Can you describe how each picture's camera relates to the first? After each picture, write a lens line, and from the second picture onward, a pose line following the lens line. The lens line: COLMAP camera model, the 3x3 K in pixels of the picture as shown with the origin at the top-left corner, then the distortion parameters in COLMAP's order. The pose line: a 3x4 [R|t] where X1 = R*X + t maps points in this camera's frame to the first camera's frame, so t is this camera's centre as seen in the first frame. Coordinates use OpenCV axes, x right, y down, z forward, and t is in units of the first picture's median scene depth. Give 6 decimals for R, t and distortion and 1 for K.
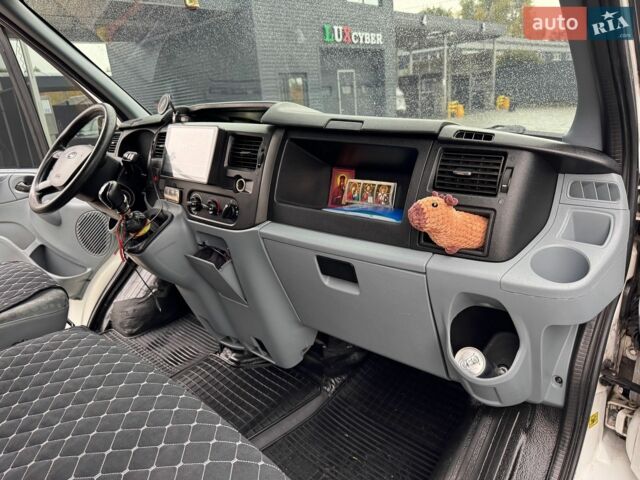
lens RADIAL K [[449.9, 0, 316.8], [0, 449.9, 242.4], [0, 0, 1]] dist [0.055450, -0.080876]
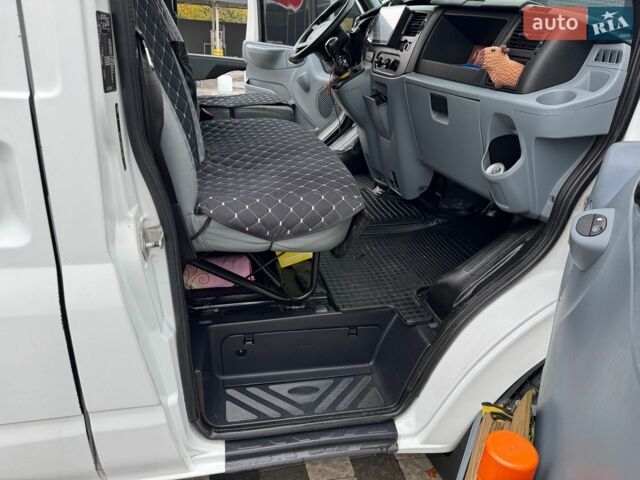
lens RADIAL K [[449.9, 0, 319.8], [0, 449.9, 246.5], [0, 0, 1]] dist [0.055450, -0.080876]
pose [[0.839023, 0.328865, -0.433460, 0.466433], [-0.278201, 0.943947, 0.177673, 0.313217], [0.467594, -0.028483, 0.883484, -0.480181]]
